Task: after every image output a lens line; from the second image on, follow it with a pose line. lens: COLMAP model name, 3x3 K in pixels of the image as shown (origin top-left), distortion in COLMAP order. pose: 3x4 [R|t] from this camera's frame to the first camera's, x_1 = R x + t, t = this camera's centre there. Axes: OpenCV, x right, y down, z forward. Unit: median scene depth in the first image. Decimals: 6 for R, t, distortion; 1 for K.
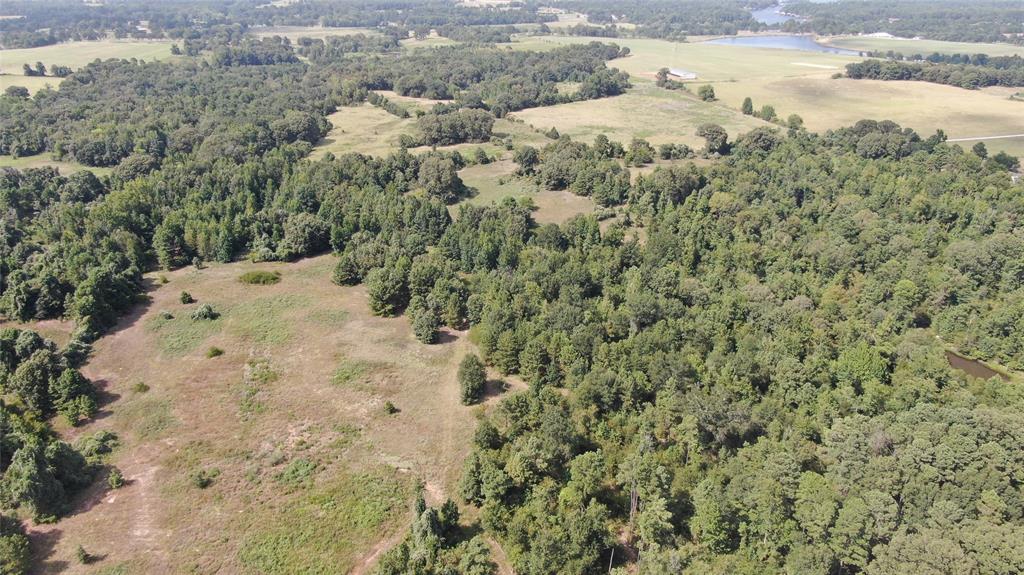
lens RADIAL K [[739.7, 0, 511.4], [0, 739.7, 290.4], [0, 0, 1]] dist [-0.013935, 0.006845]
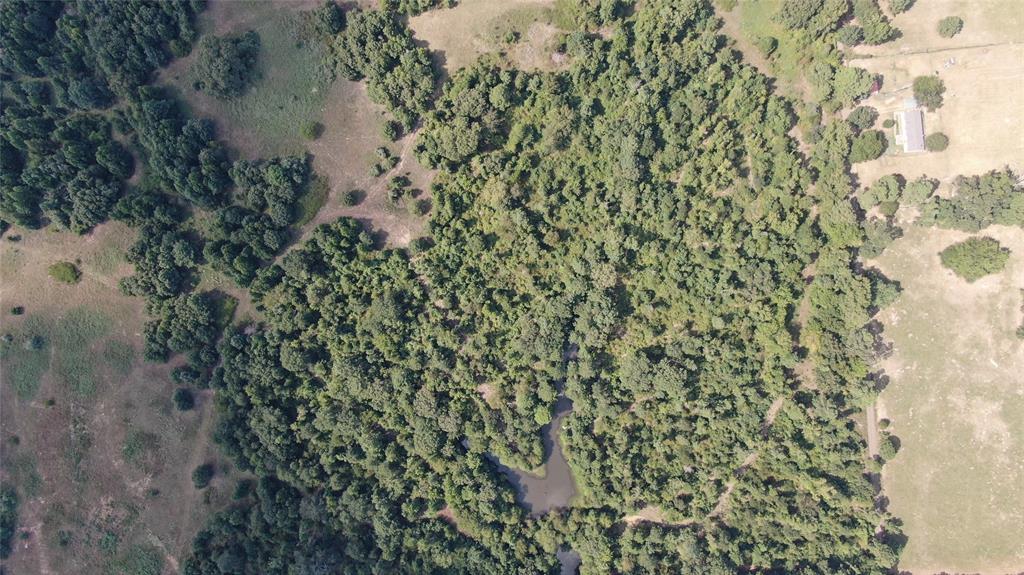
lens RADIAL K [[739.7, 0, 509.9], [0, 739.7, 289.0], [0, 0, 1]] dist [-0.013935, 0.006845]
pose [[0.980968, 0.188767, -0.045490, 0.508040], [-0.037065, 0.412018, 0.910422, -1.297664], [0.190600, -0.891408, 0.411173, 0.679822]]
